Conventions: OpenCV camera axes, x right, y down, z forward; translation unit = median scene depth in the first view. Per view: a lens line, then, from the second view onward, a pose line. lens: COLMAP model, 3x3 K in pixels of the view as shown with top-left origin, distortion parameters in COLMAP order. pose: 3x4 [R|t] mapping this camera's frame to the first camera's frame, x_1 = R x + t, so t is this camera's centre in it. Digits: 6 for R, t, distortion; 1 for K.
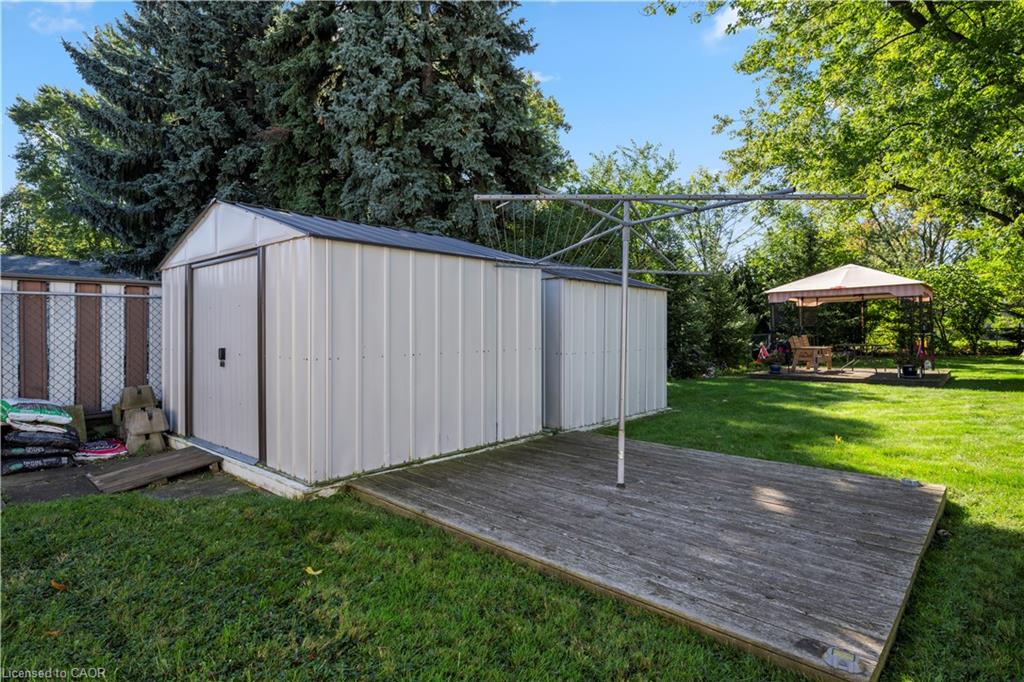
lens RADIAL K [[525.4, 0, 512.8], [0, 525.4, 324.4], [0, 0, 1]] dist [0.000987, -0.000680]
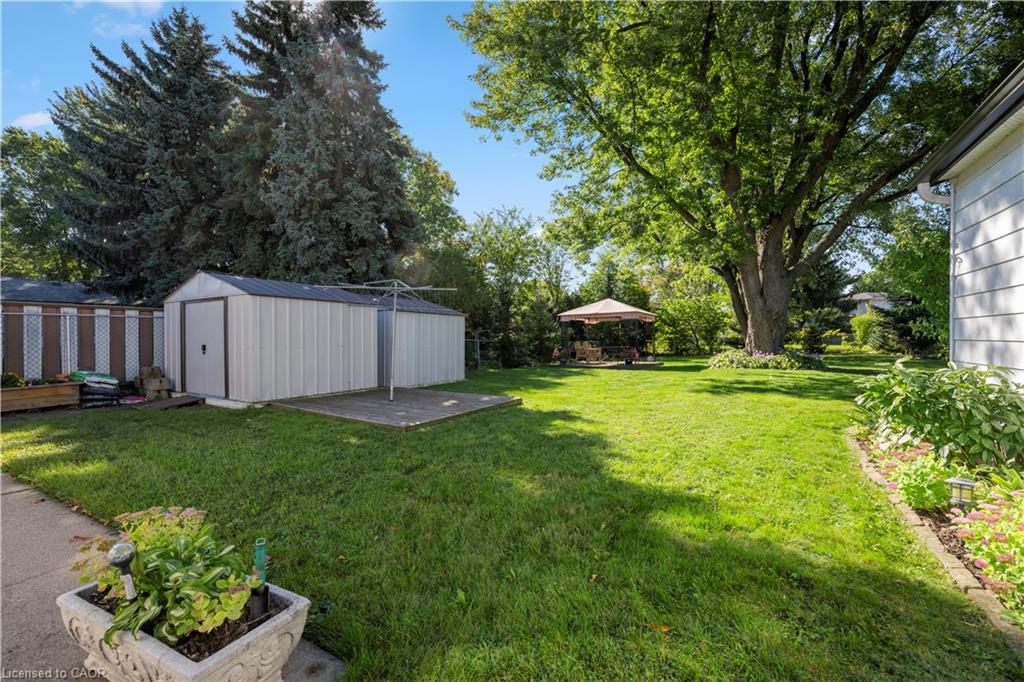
lens RADIAL K [[428.9, 0, 512.0], [0, 428.9, 341.0], [0, 0, 1]] dist [0.000474, 0.000688]
pose [[0.987137, 0.001822, 0.159865, 0.155001], [-0.004218, 0.999884, 0.014648, 0.000803], [-0.159820, -0.015134, 0.987030, -0.360210]]
